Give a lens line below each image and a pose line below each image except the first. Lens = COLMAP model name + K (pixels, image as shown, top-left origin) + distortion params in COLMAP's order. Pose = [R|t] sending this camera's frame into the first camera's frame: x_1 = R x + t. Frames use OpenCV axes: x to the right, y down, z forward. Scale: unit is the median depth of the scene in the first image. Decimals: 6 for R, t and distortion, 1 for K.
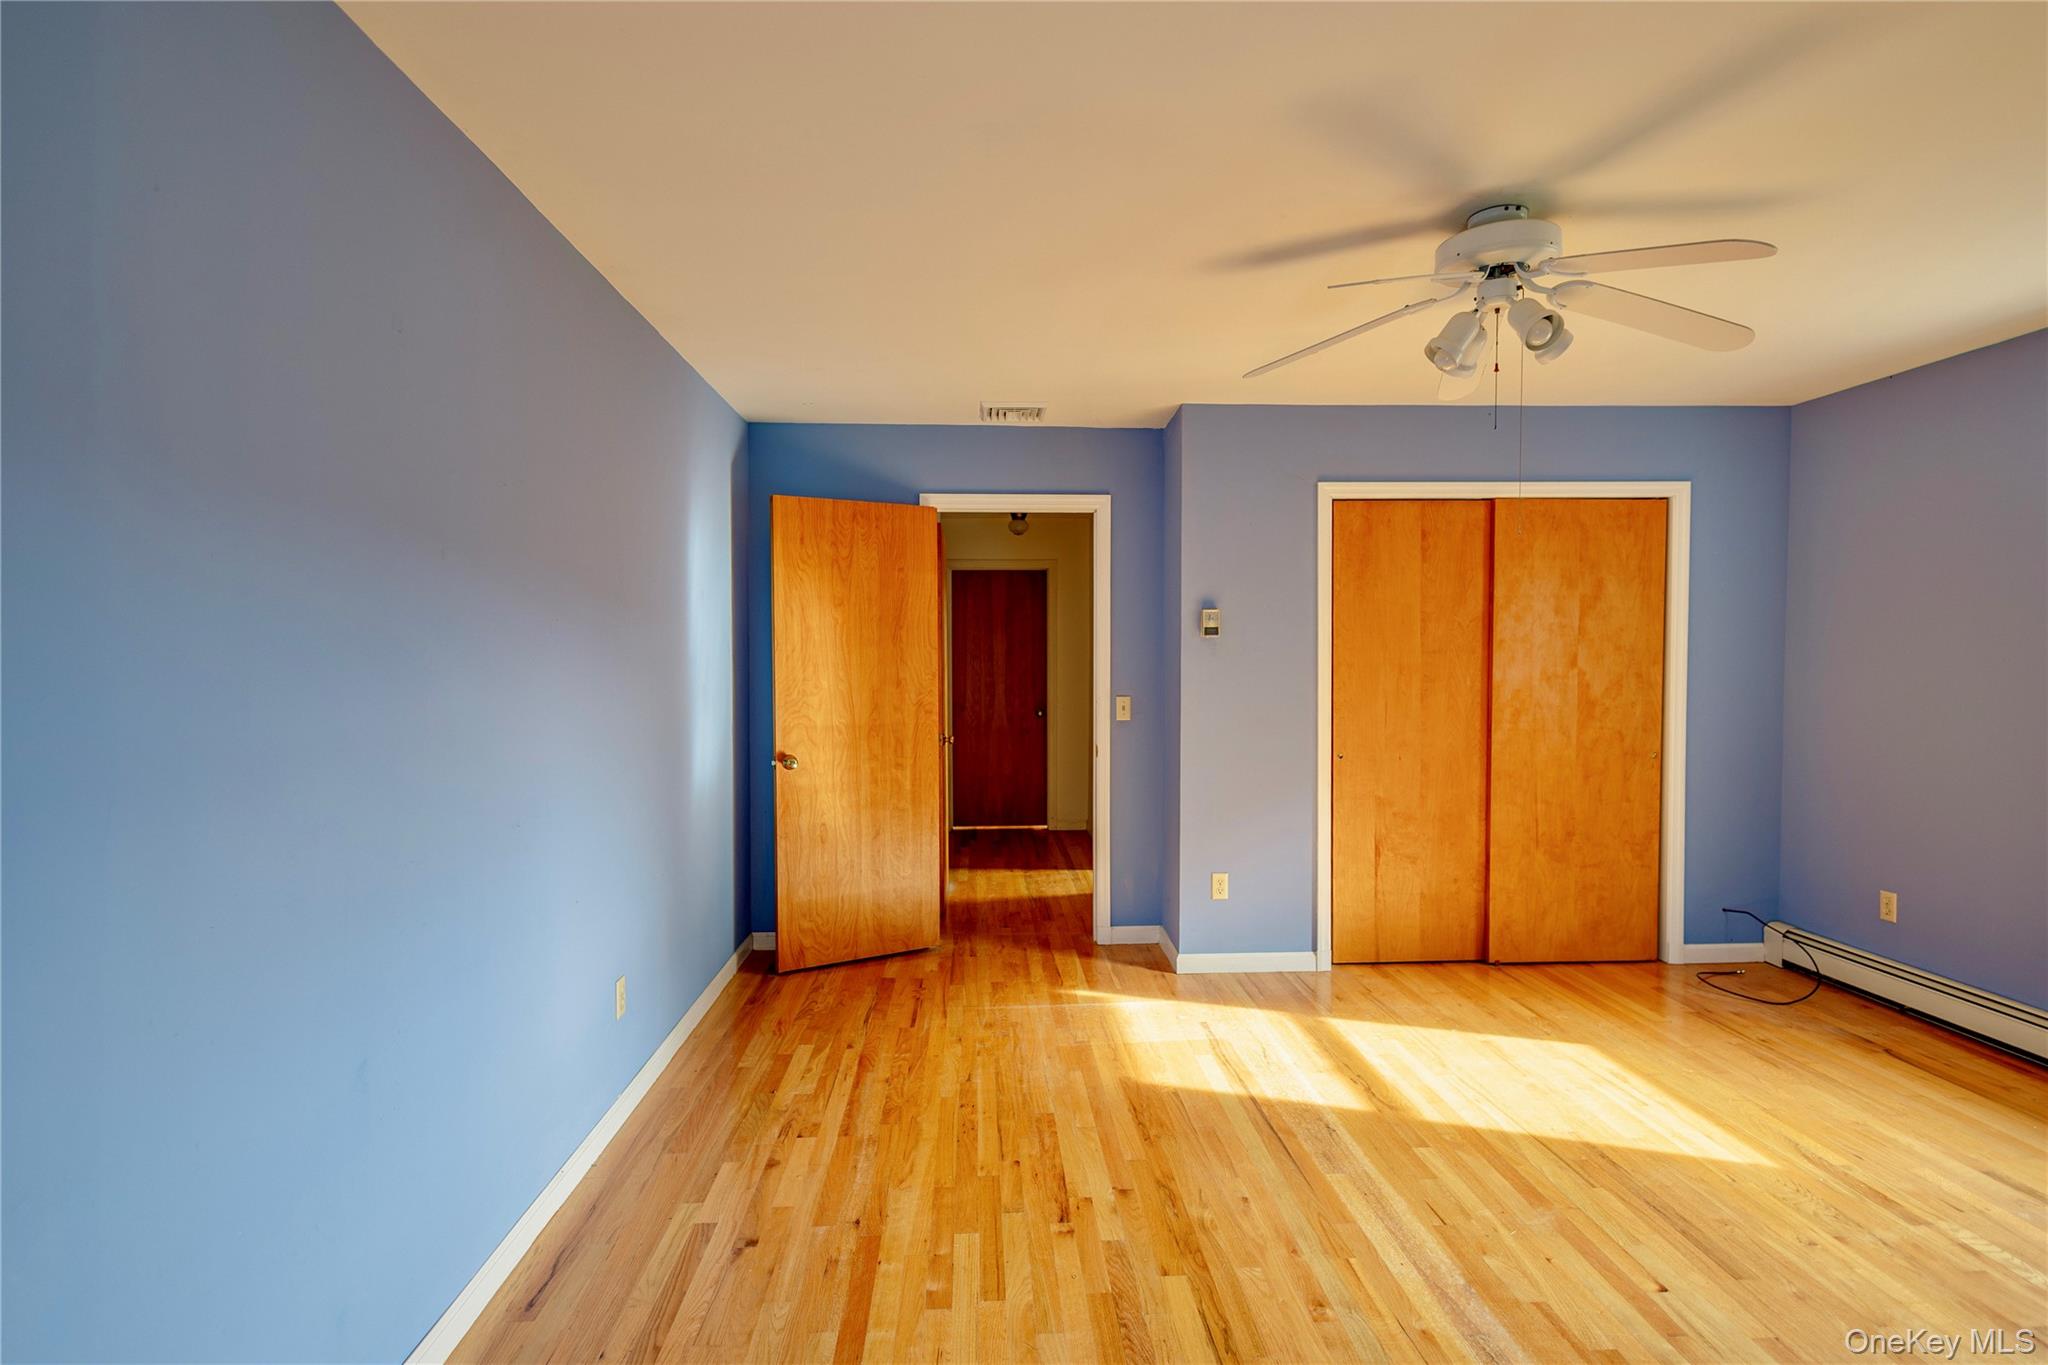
lens RADIAL K [[942.3, 0, 1018.7], [0, 942.3, 682.3], [0, 0, 1]] dist [0.014113, -0.000008]
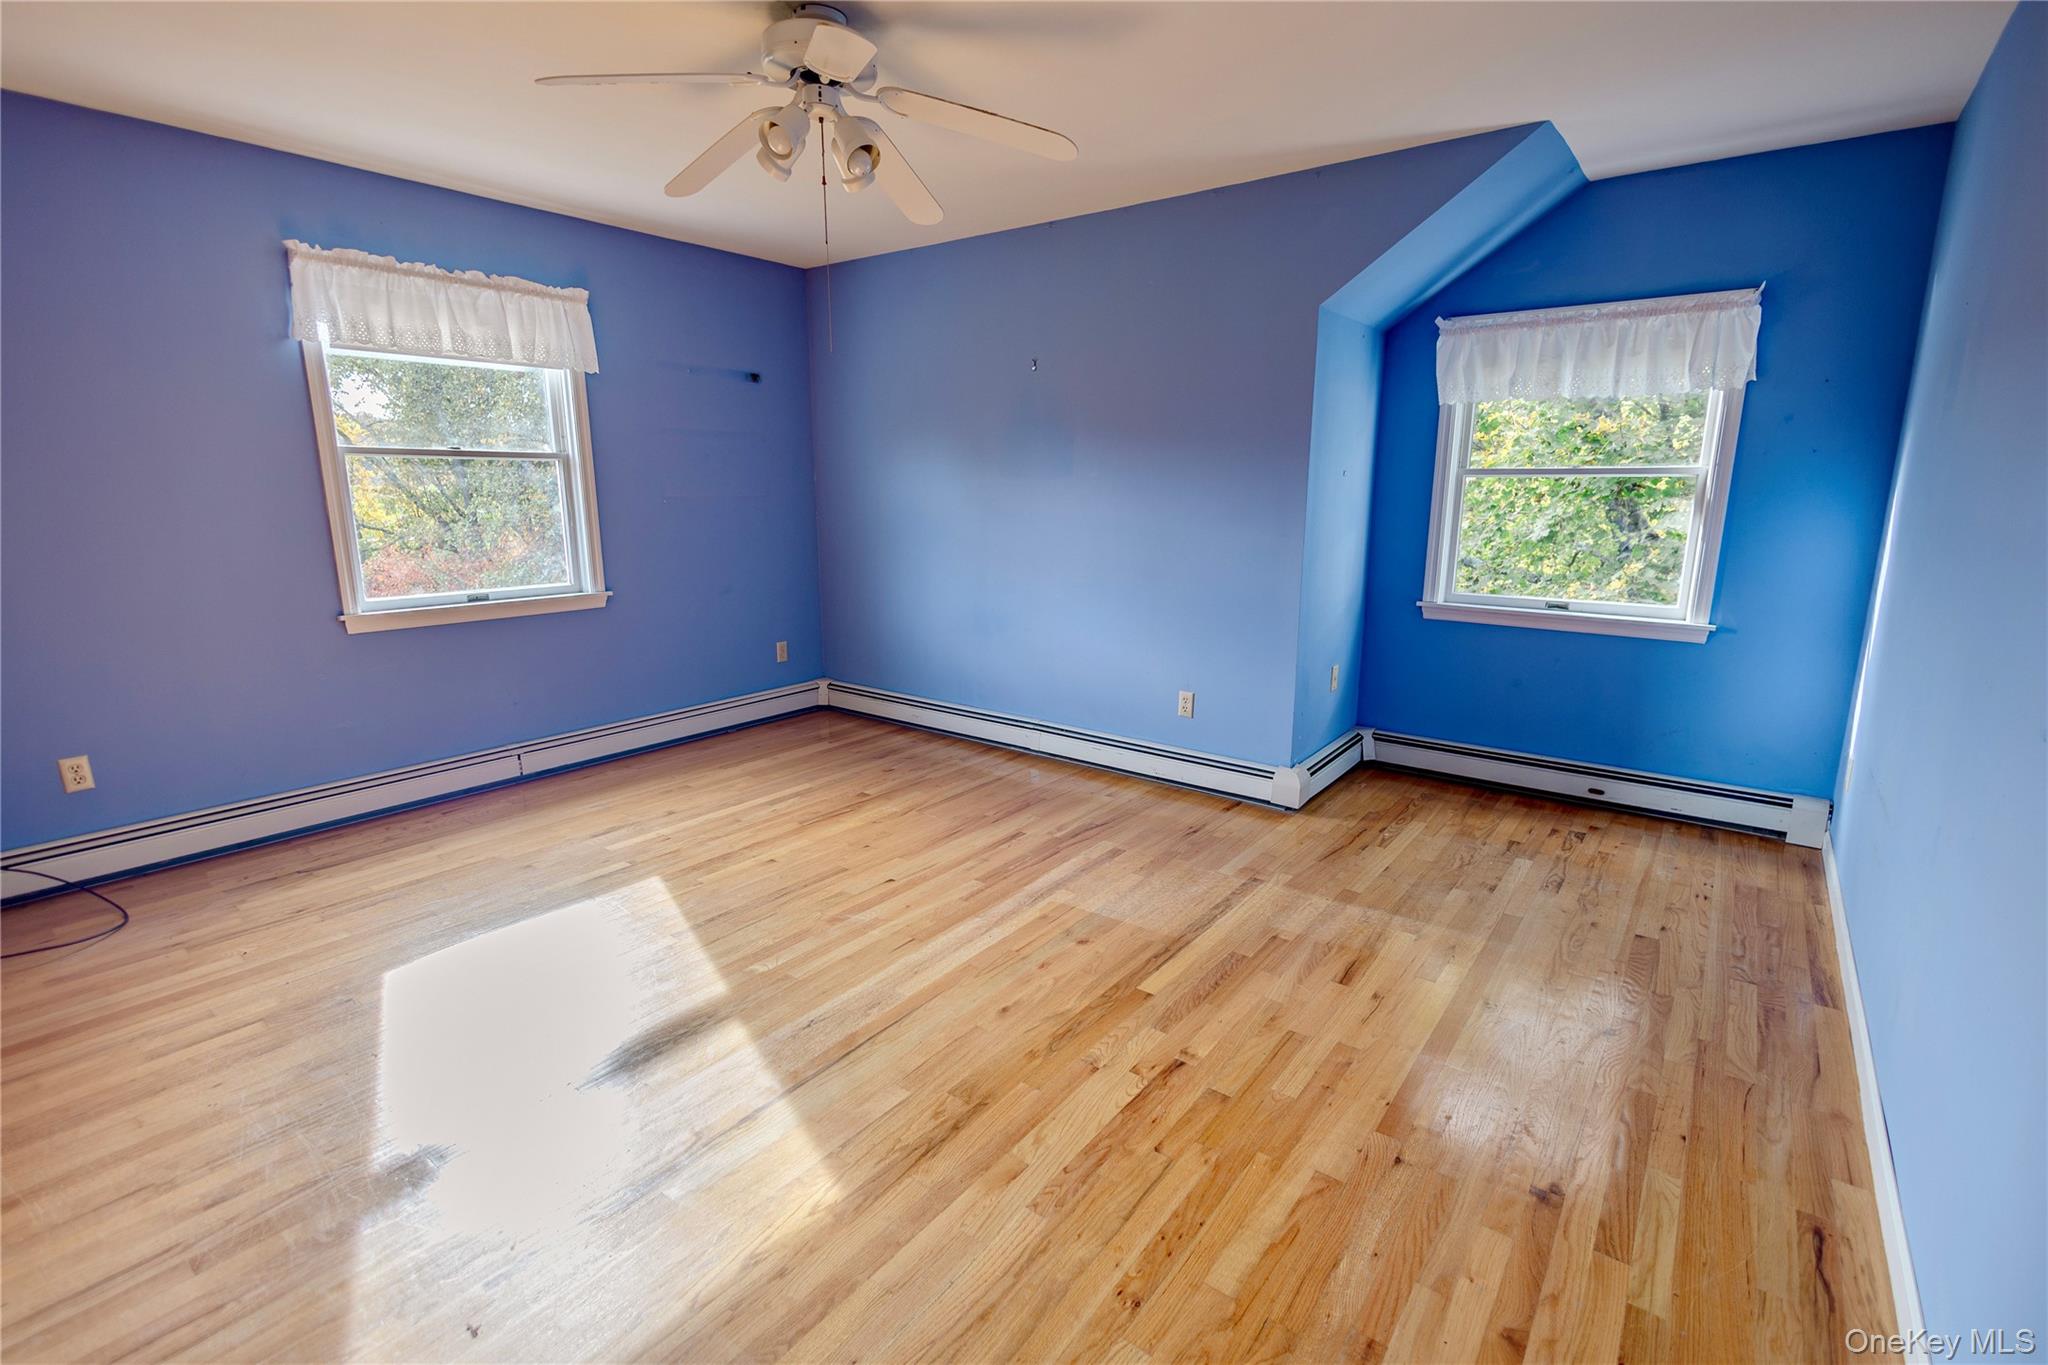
lens RADIAL K [[942.3, 0, 1018.7], [0, 942.3, 682.3], [0, 0, 1]] dist [0.014113, -0.000008]
pose [[-0.761187, -0.132914, 0.634766, -0.332331], [0.015993, 0.974629, 0.223255, -0.023743], [-0.648335, 0.180090, -0.739749, 1.500443]]
